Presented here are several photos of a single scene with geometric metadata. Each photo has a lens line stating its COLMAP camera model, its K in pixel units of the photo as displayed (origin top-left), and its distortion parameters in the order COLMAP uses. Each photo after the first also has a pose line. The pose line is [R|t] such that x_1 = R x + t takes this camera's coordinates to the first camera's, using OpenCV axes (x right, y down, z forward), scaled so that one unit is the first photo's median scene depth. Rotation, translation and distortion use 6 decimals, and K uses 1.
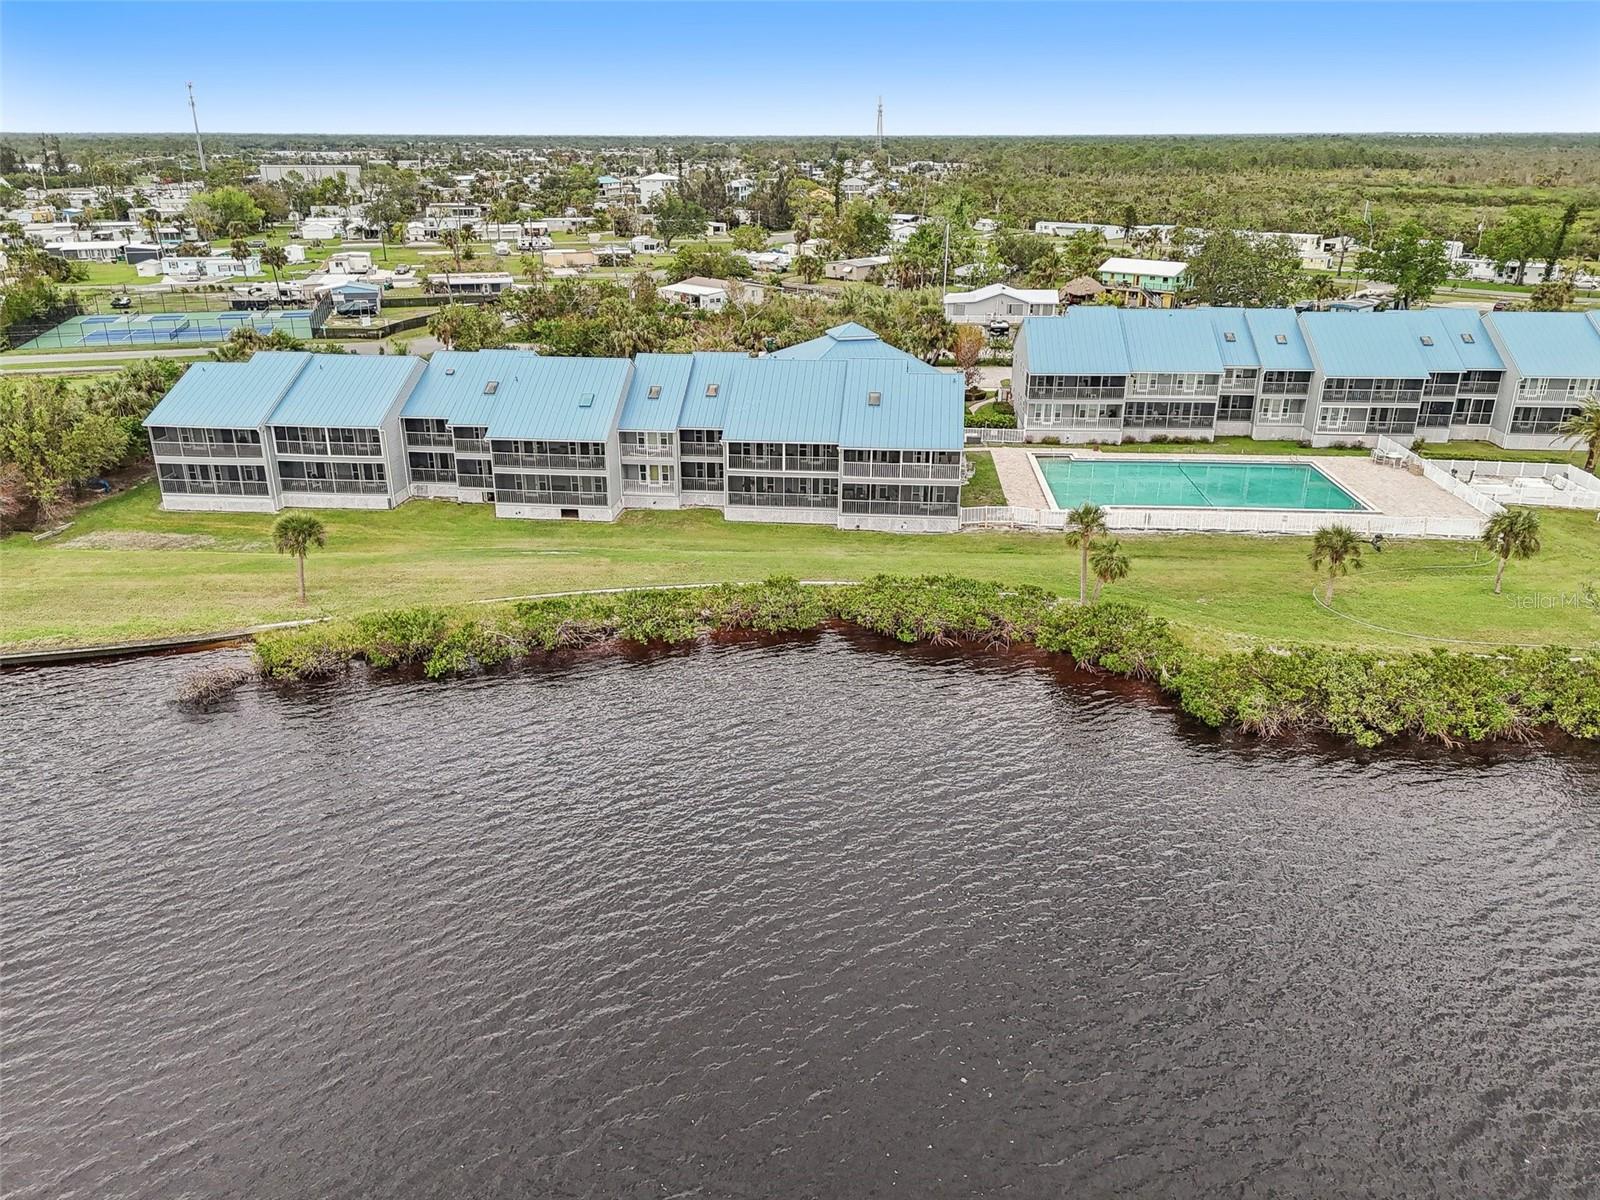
lens RADIAL K [[1210.9, 0, 802.3], [0, 1210.9, 589.9], [0, 0, 1]] dist [0.027964, -0.020638]
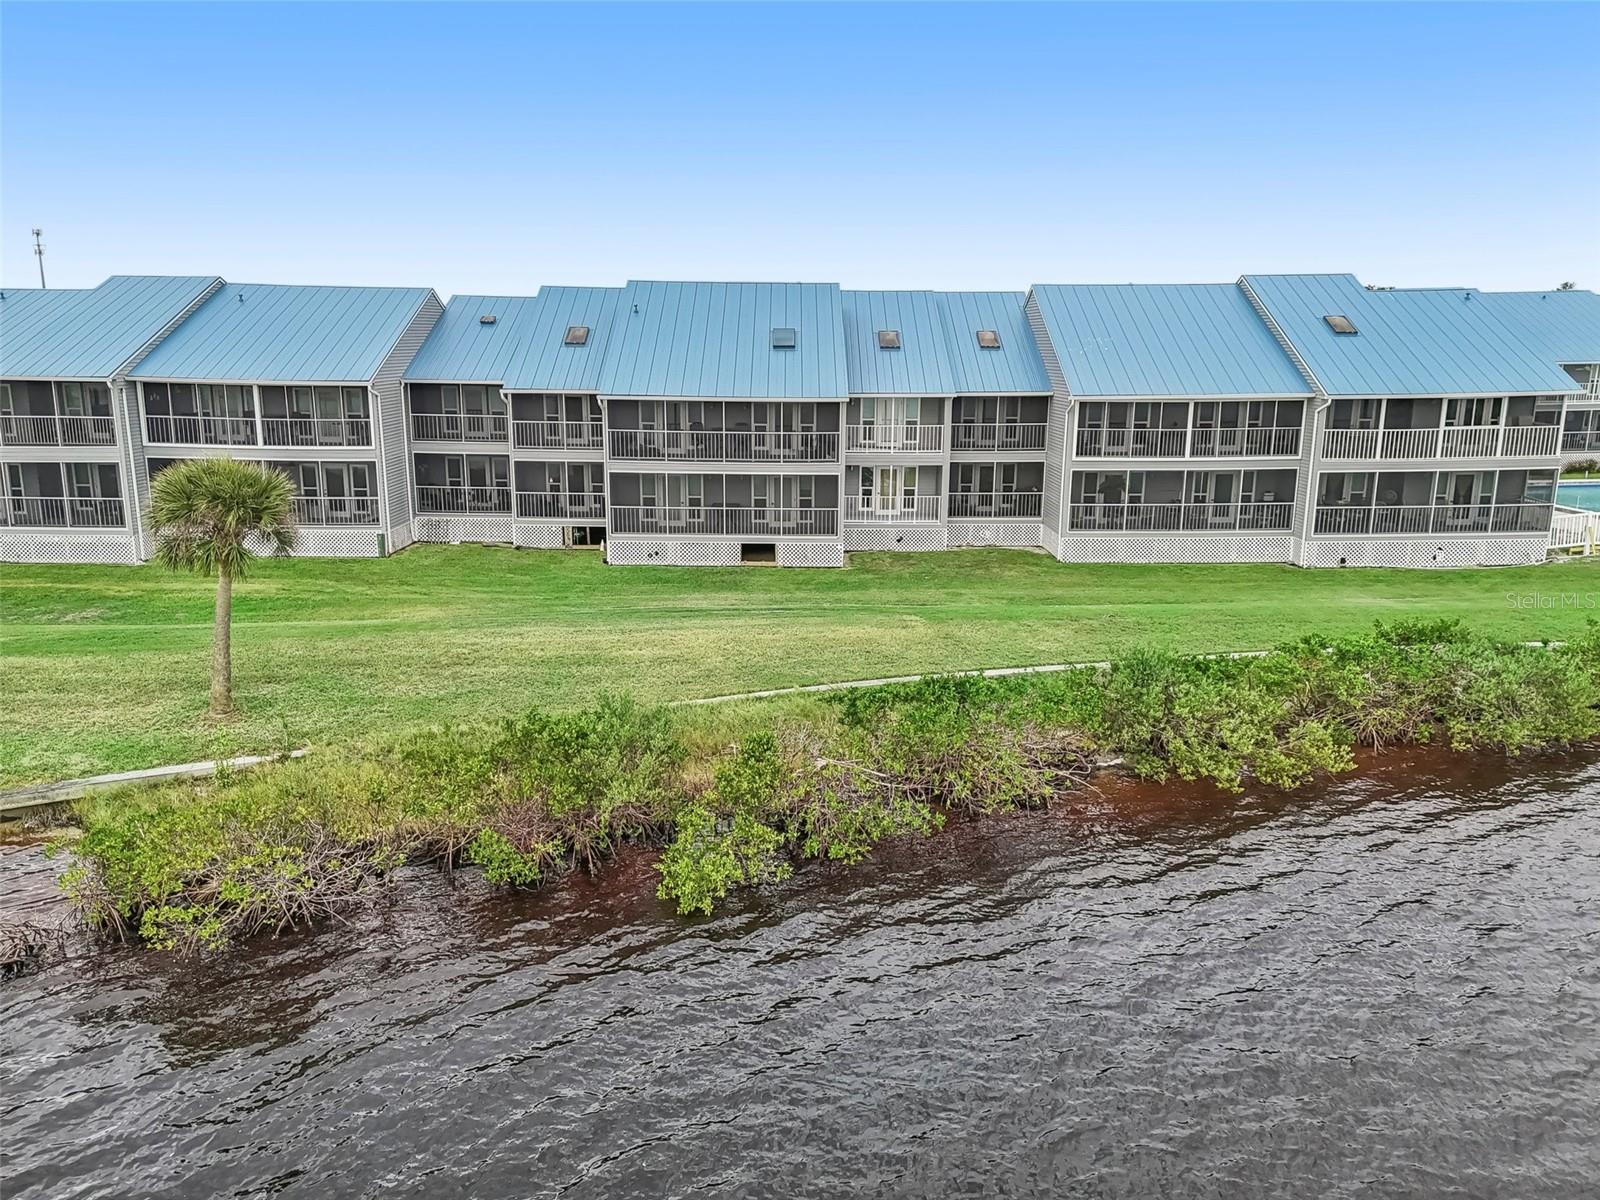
lens RADIAL K [[1210.9, 0, 798.6], [0, 1210.9, 606.8], [0, 0, 1]] dist [0.027964, -0.020638]
pose [[0.994119, -0.019749, 0.106479, -0.231501], [0.034538, 0.989705, -0.138890, 0.029203], [-0.102640, 0.141751, 0.984567, 0.515802]]
